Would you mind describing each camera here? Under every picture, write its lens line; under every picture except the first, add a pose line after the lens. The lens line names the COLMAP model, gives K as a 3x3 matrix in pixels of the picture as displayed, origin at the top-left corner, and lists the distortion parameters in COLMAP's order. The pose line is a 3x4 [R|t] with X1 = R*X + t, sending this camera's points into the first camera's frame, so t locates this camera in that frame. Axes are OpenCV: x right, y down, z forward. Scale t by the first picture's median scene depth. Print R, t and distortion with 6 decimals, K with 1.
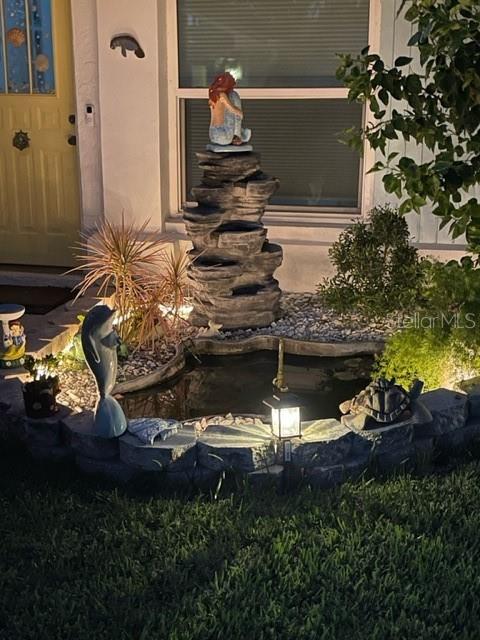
lens RADIAL K [[857.6, 0, 241.9], [0, 857.6, 318.2], [0, 0, 1]] dist [-0.026917, 0.000000]
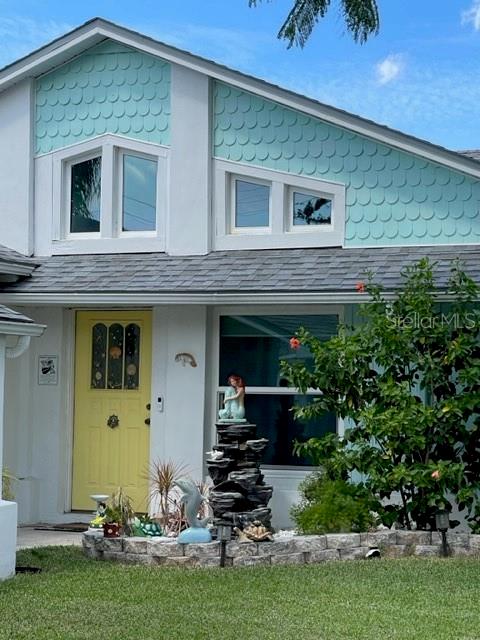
lens RADIAL K [[1538.6, 0, 236.0], [0, 1538.6, 317.4], [0, 0, 1]] dist [0.142838, 0.000000]
pose [[0.986971, 0.007805, -0.160706, 0.384116], [-0.059522, 0.945674, -0.319623, 0.471423], [0.149481, 0.325024, 0.933817, -1.538589]]
